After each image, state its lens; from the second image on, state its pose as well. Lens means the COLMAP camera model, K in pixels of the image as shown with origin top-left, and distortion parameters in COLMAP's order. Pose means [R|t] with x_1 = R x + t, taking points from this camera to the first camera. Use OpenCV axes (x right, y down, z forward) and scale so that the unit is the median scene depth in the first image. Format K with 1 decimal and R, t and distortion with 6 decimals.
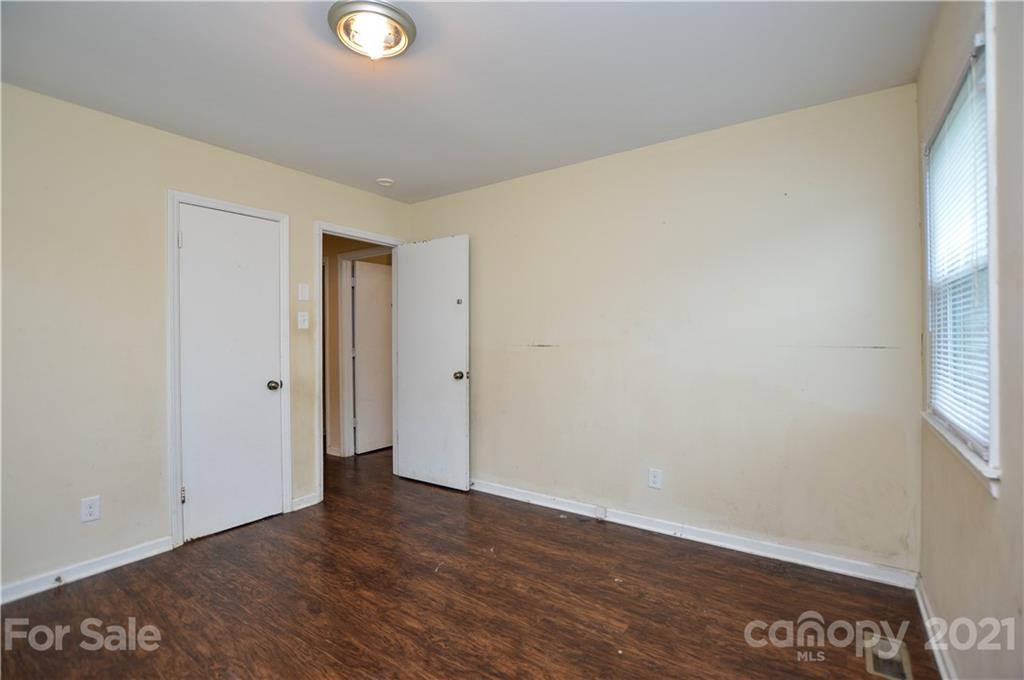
lens RADIAL K [[456.6, 0, 486.4], [0, 456.6, 342.0], [0, 0, 1]] dist [-0.026222, -0.000260]
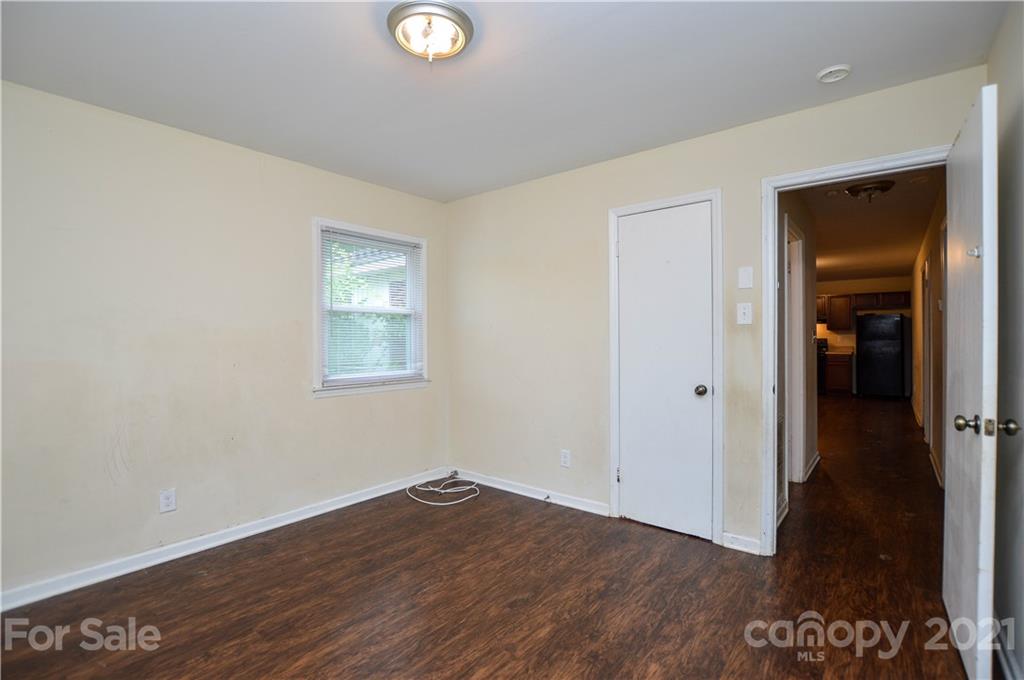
lens RADIAL K [[456.6, 0, 516.5], [0, 456.6, 340.3], [0, 0, 1]] dist [-0.026222, -0.000260]
pose [[-0.022568, 0.012148, -0.999672, 0.633458], [0.002214, 0.999924, 0.012101, -0.019521], [0.999743, -0.001940, -0.022593, 1.010923]]
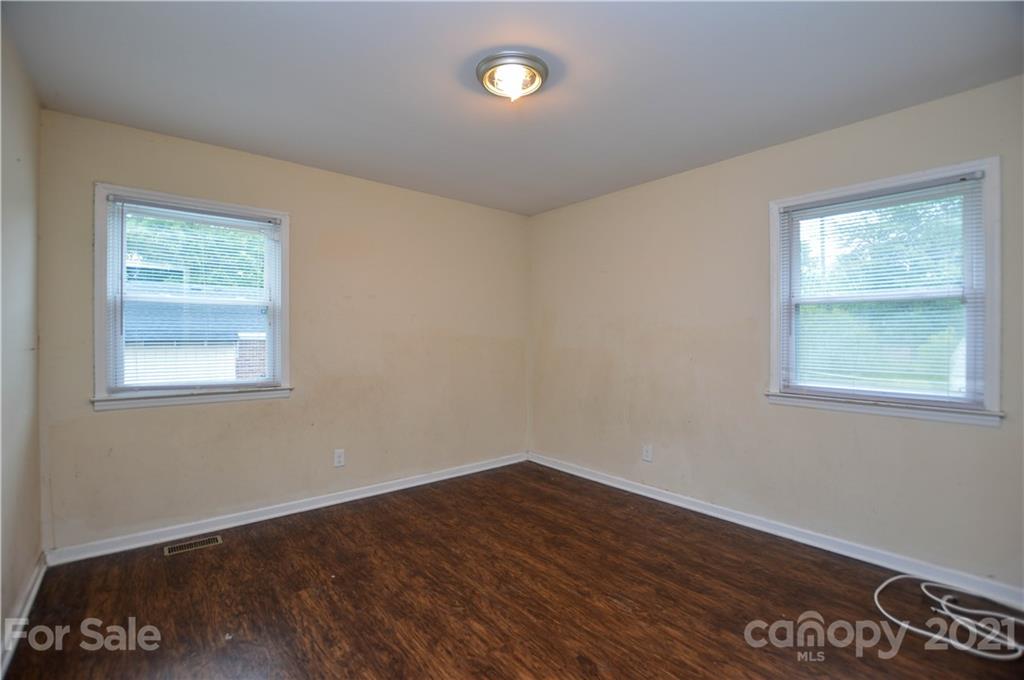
lens RADIAL K [[456.6, 0, 514.5], [0, 456.6, 340.1], [0, 0, 1]] dist [-0.026222, -0.000260]
pose [[-0.979897, 0.004751, 0.199449, -0.412075], [0.006801, 0.999931, 0.009596, -0.017120], [-0.199389, 0.010760, -0.979861, 1.813207]]
